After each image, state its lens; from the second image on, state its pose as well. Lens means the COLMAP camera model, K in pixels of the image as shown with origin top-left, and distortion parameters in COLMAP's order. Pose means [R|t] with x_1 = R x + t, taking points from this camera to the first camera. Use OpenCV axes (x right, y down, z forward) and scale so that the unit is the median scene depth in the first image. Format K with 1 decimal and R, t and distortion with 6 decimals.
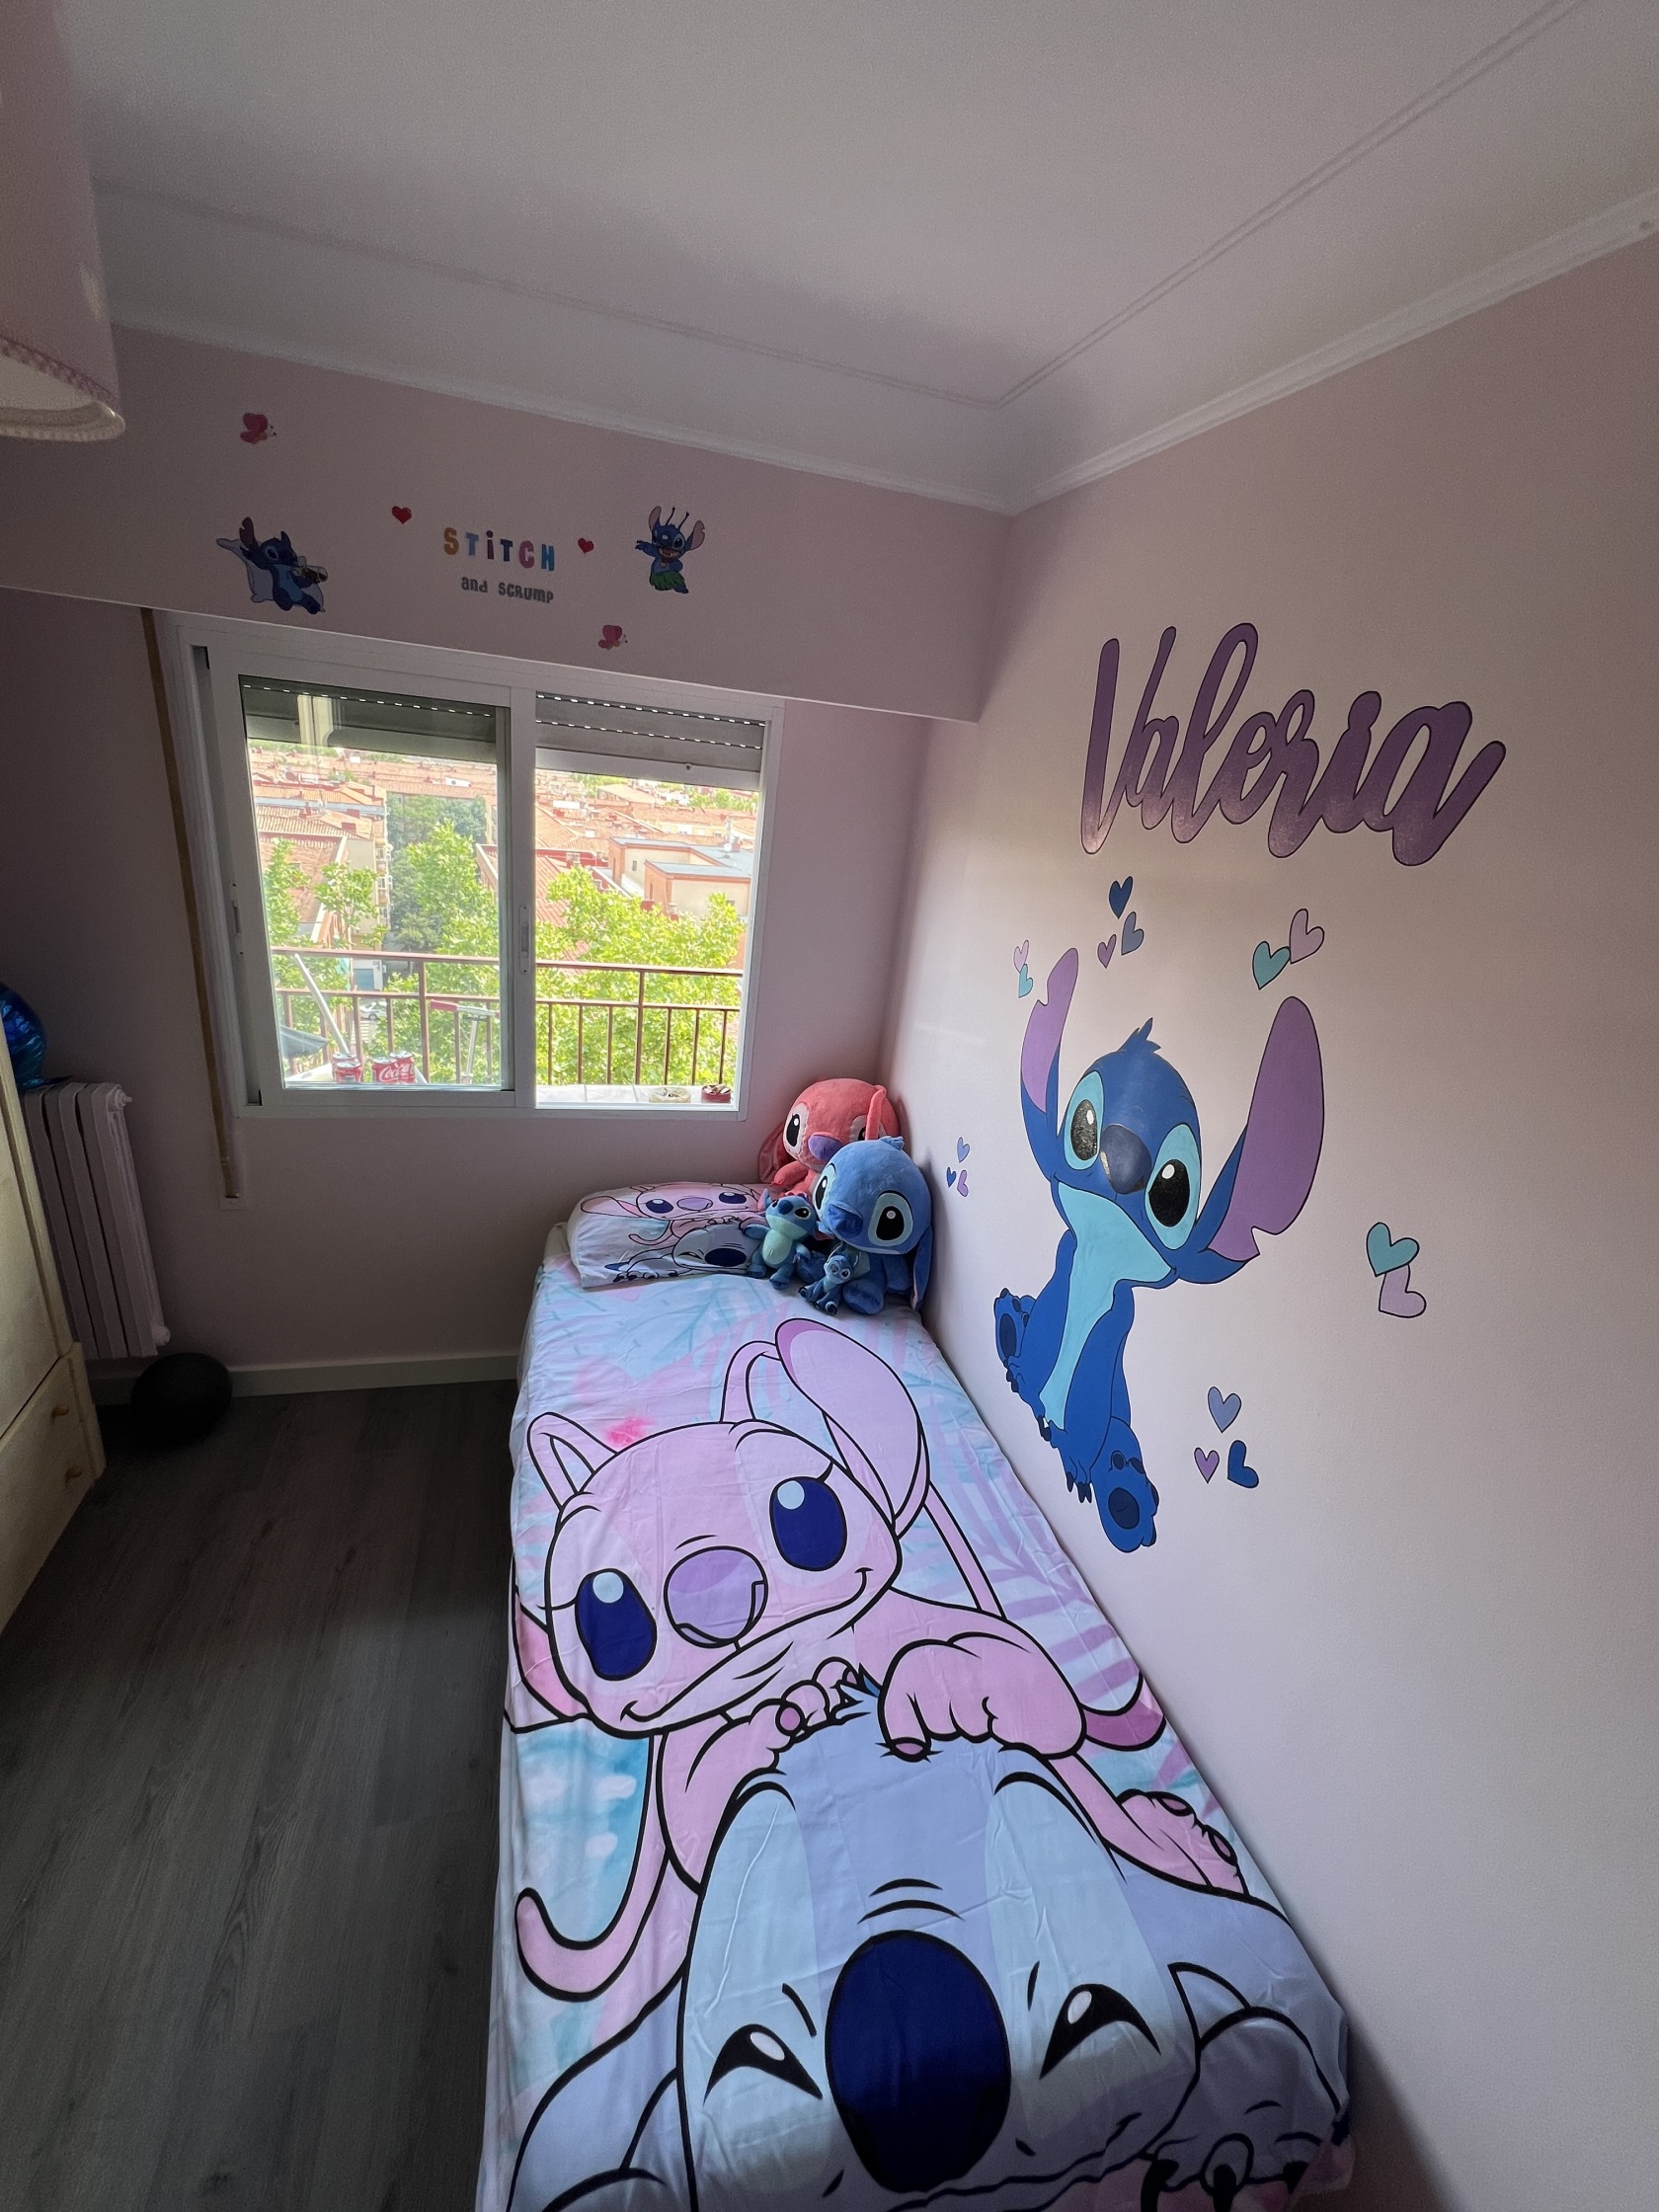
lens RADIAL K [[891.1, 0, 829.0], [0, 891.1, 1105.2], [0, 0, 1]] dist [-0.003321, 0.001527]
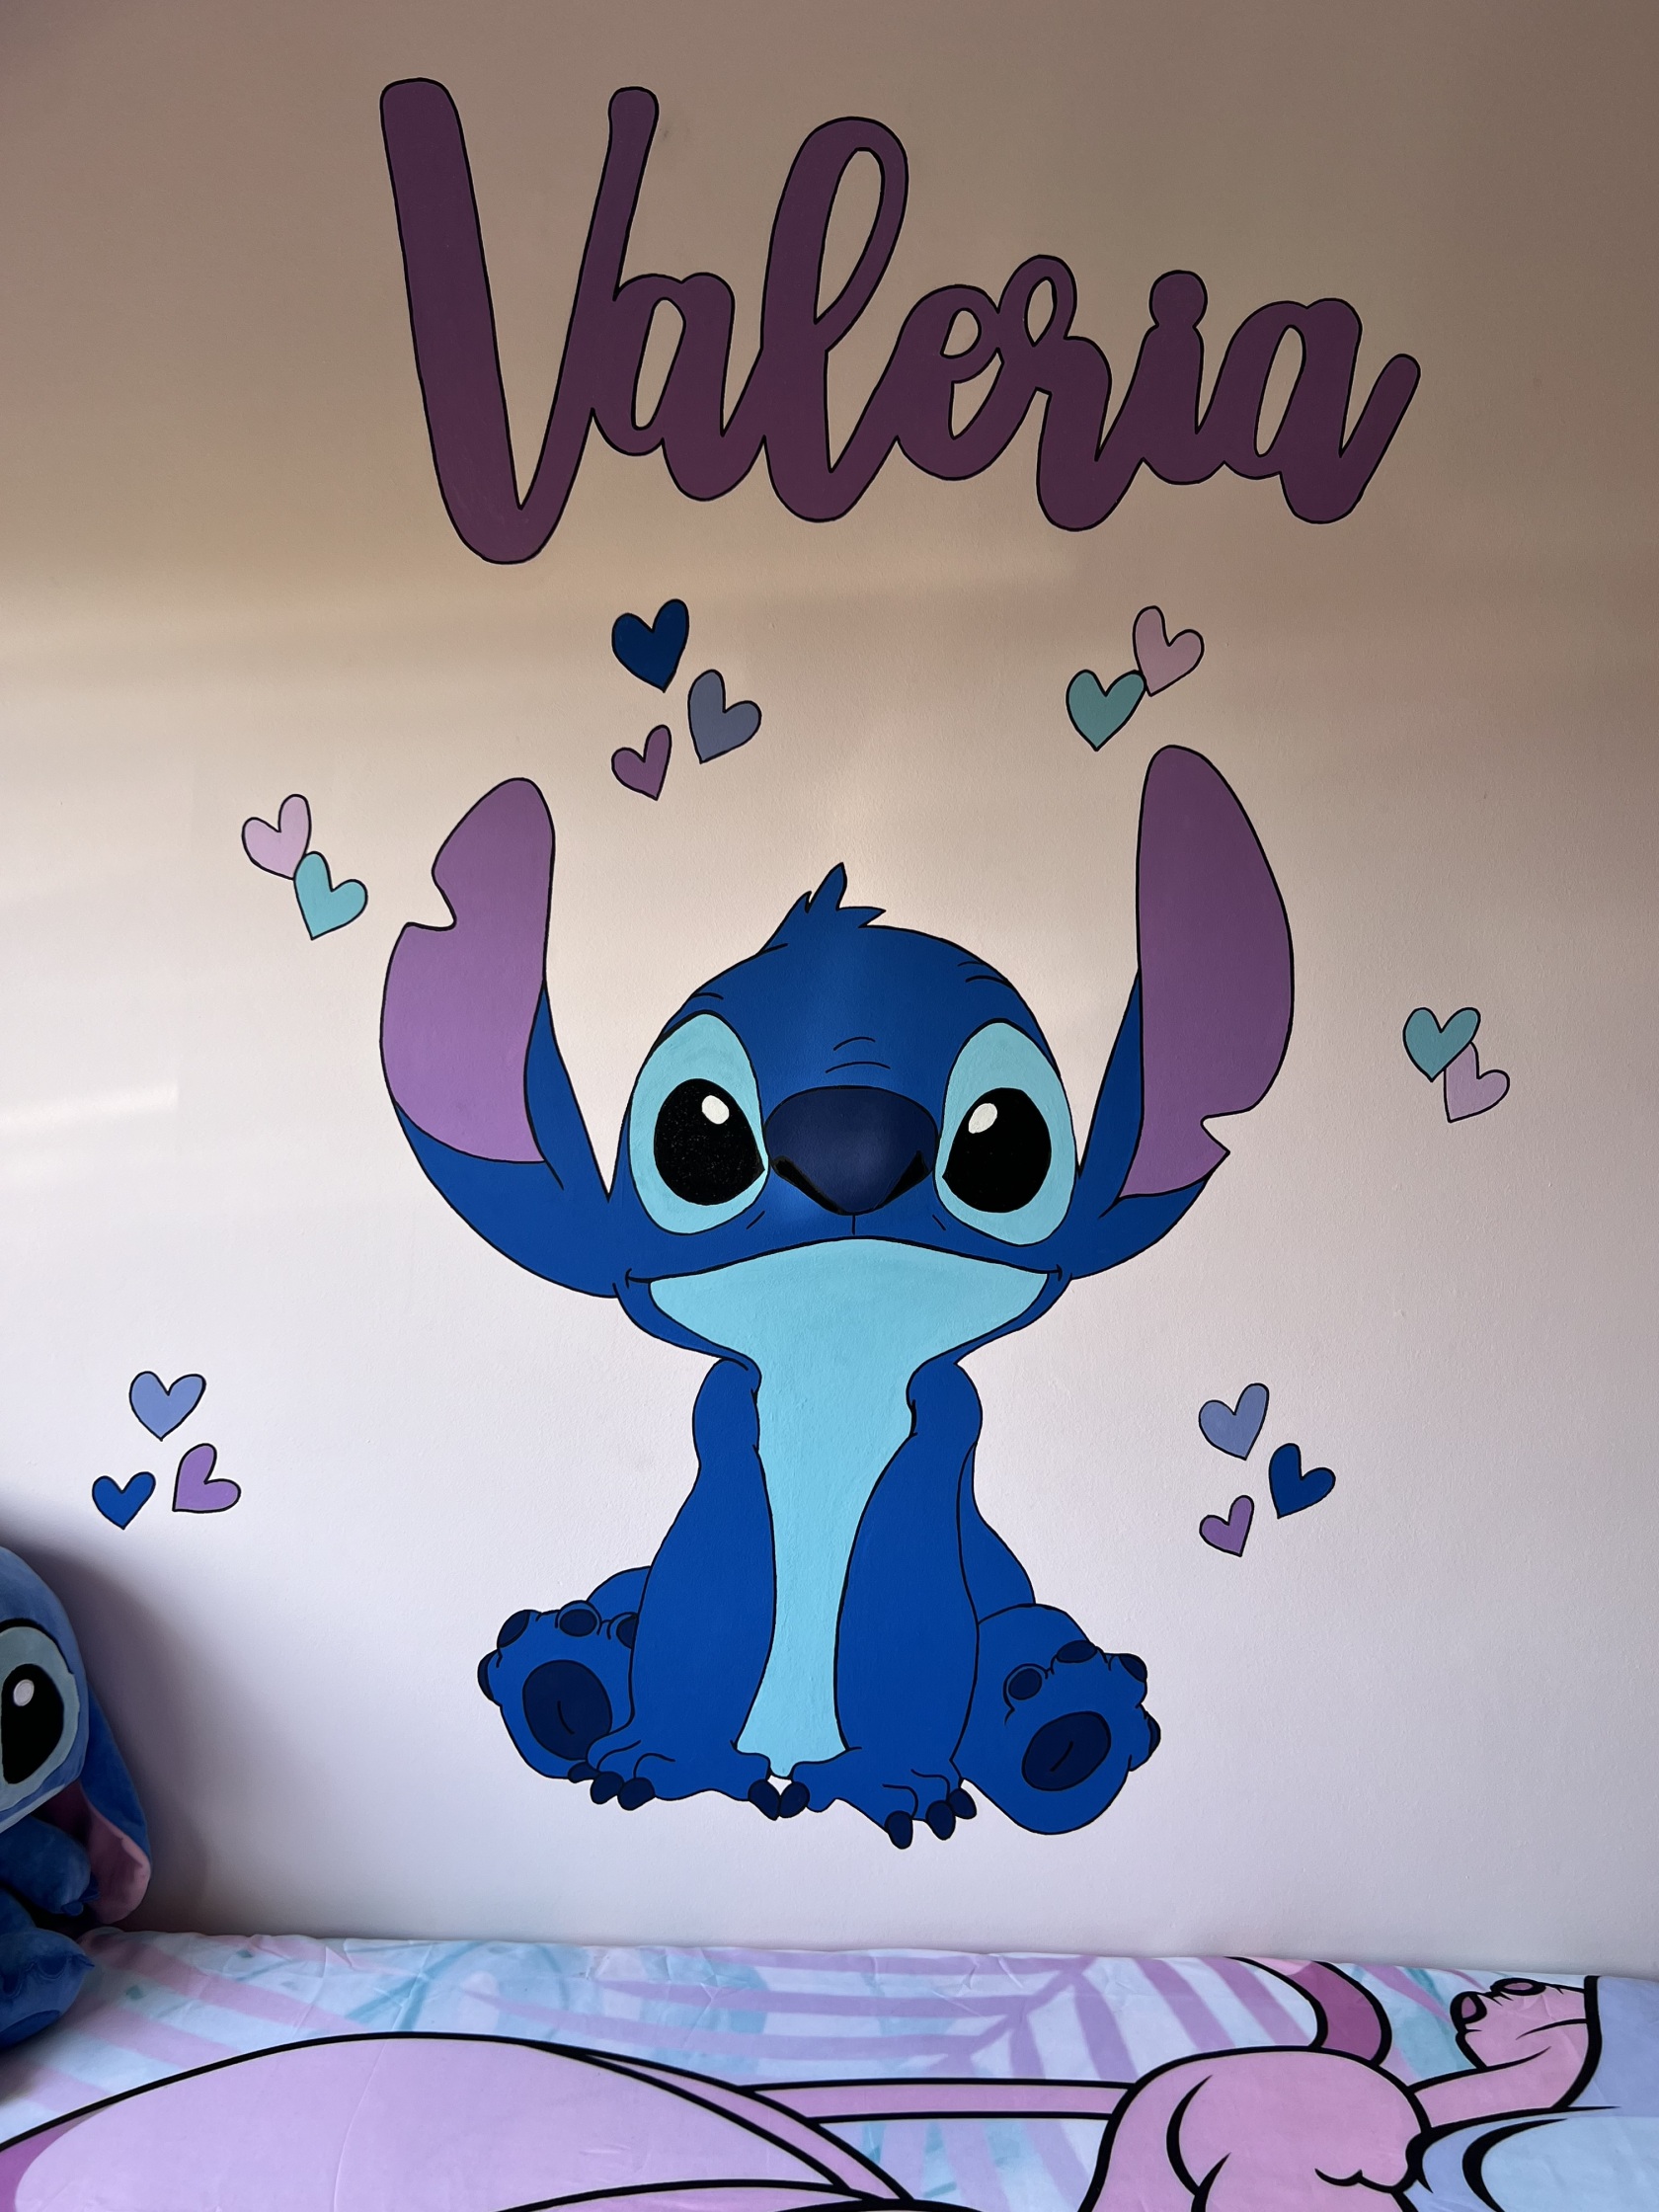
lens RADIAL K [[1775.6, 0, 803.5], [0, 1775.6, 1087.5], [0, 0, 1]] dist [0.057125, -0.068181]
pose [[0.251517, -0.250274, 0.934934, -0.628688], [0.325879, 0.931484, 0.161682, -0.147202], [-0.911341, 0.264010, 0.315843, 0.715449]]
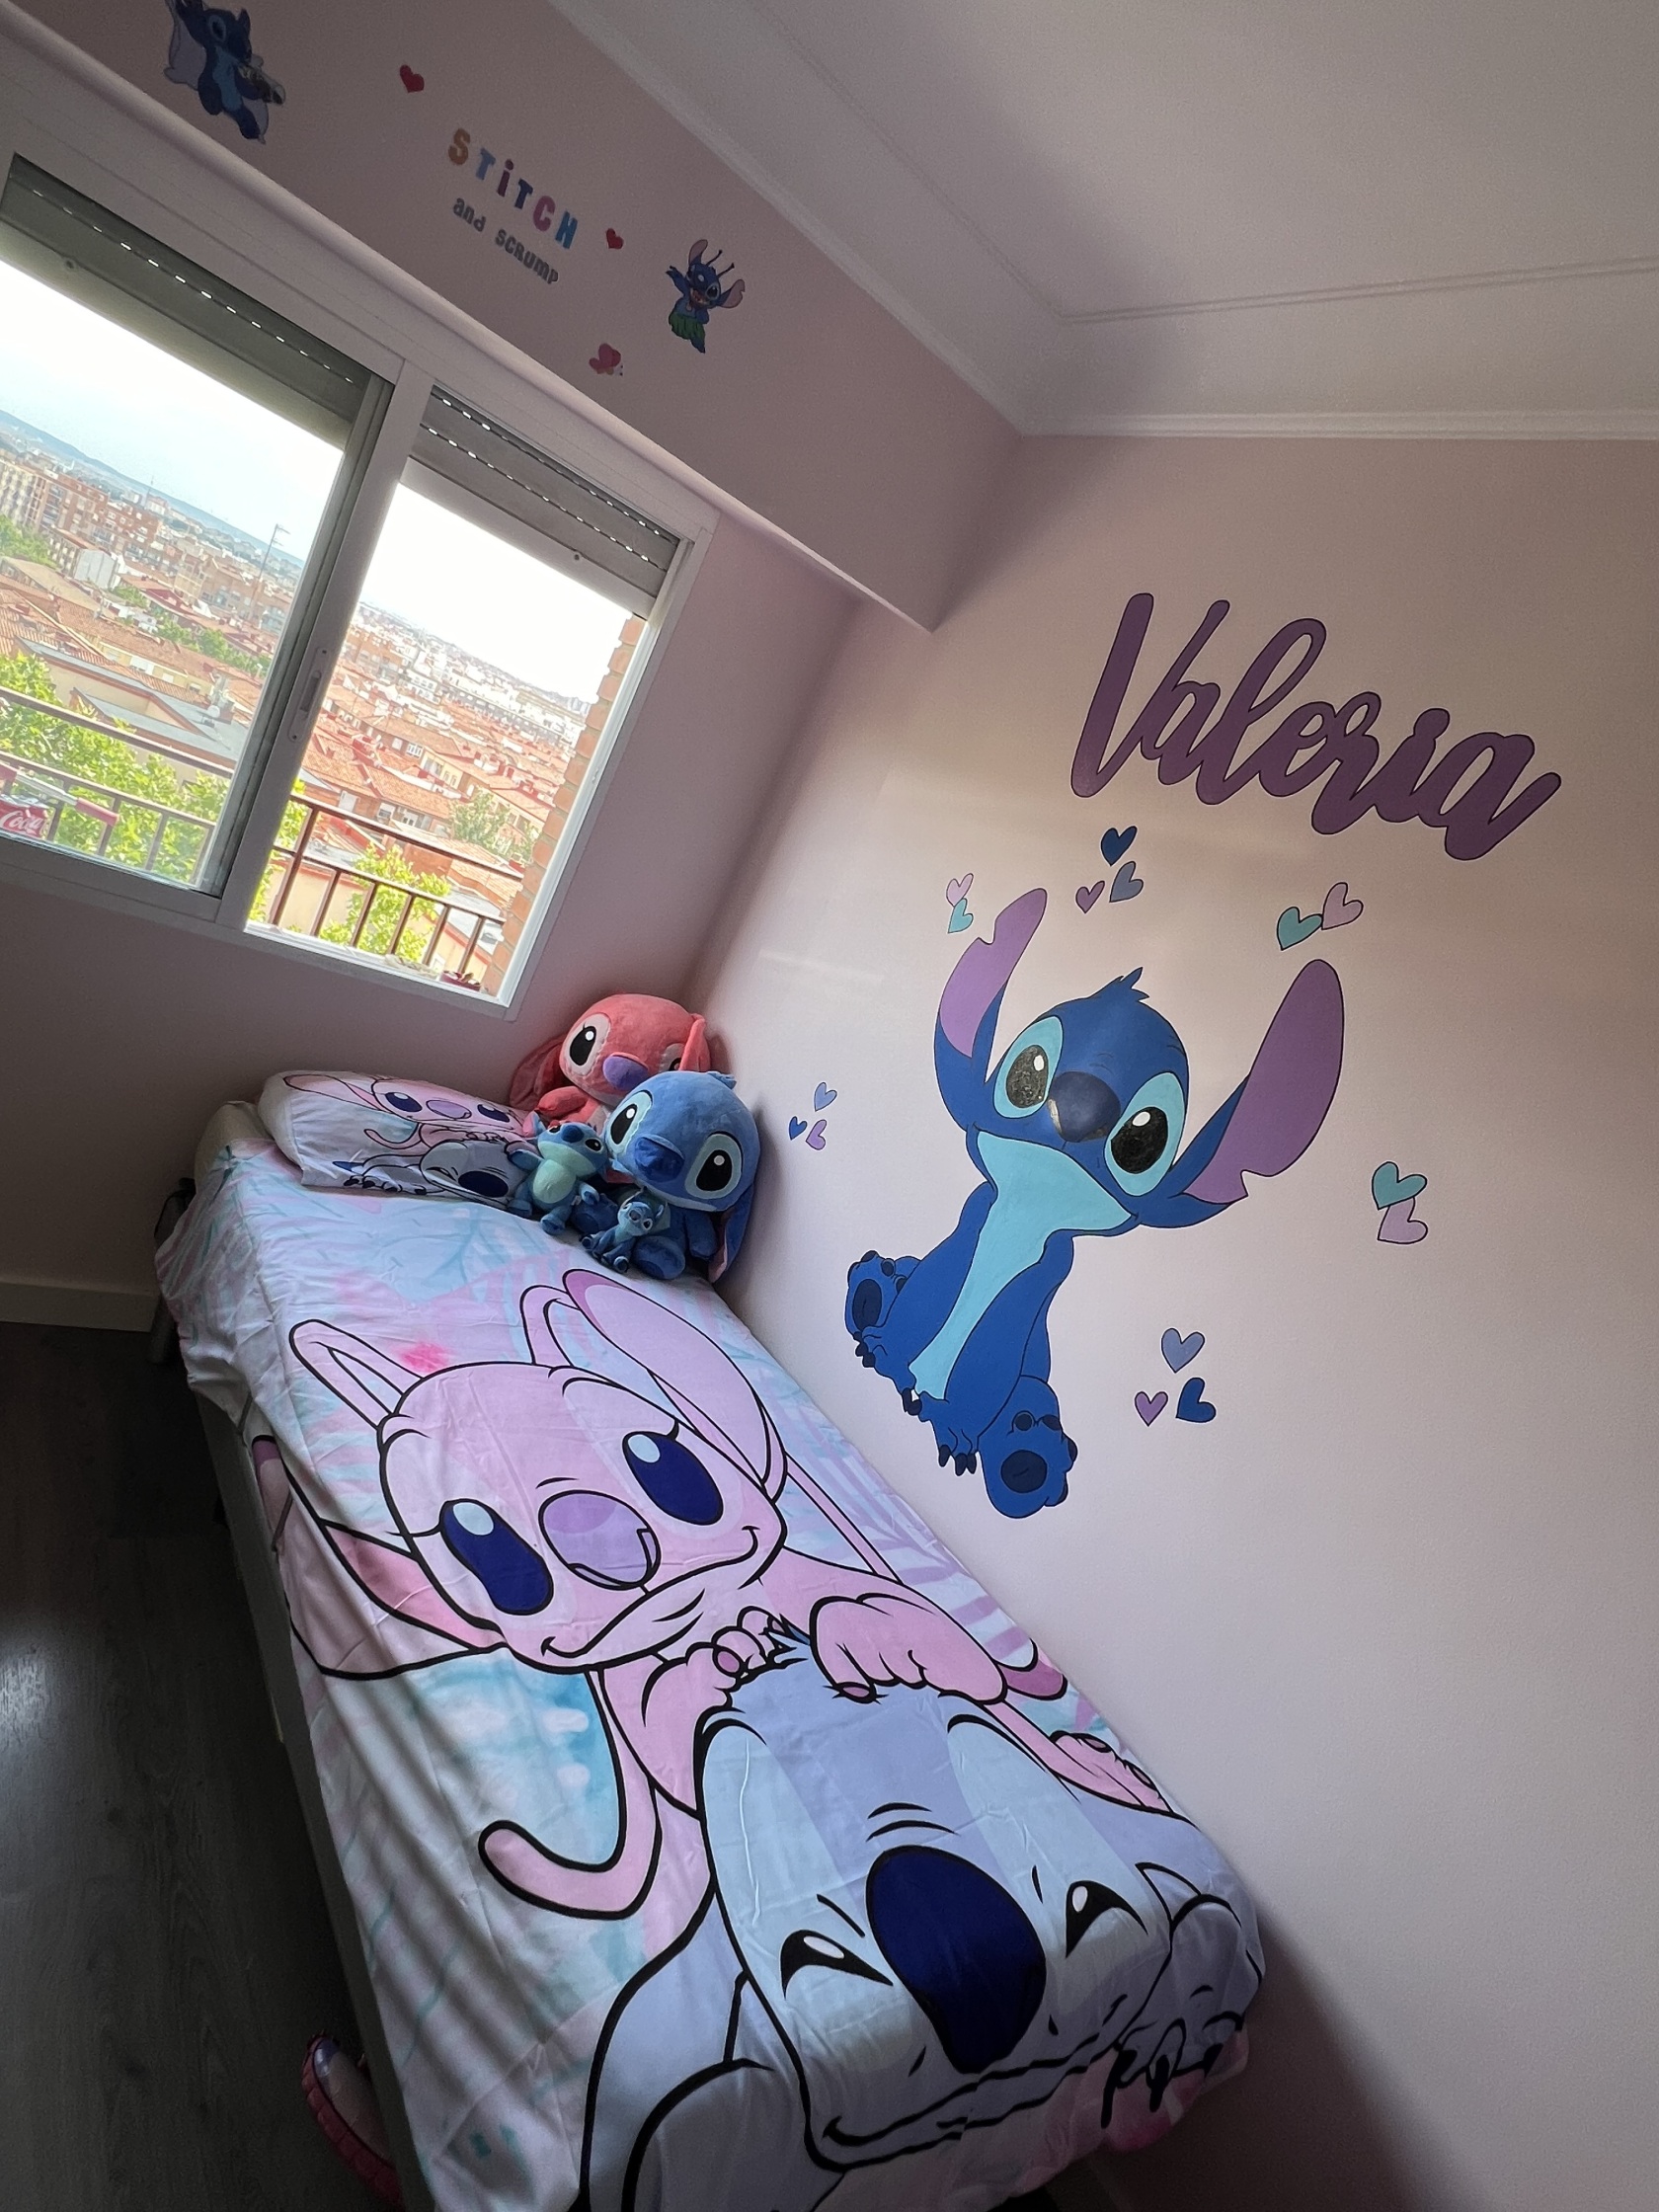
lens RADIAL K [[1153.2, 0, 807.3], [0, 1153.2, 1104.3], [0, 0, 1]] dist [-0.000460, 0.001257]
pose [[0.894894, 0.196127, 0.400873, -0.446878], [-0.177908, 0.980575, -0.082591, 0.219656], [-0.409285, 0.002591, 0.912403, -0.017292]]
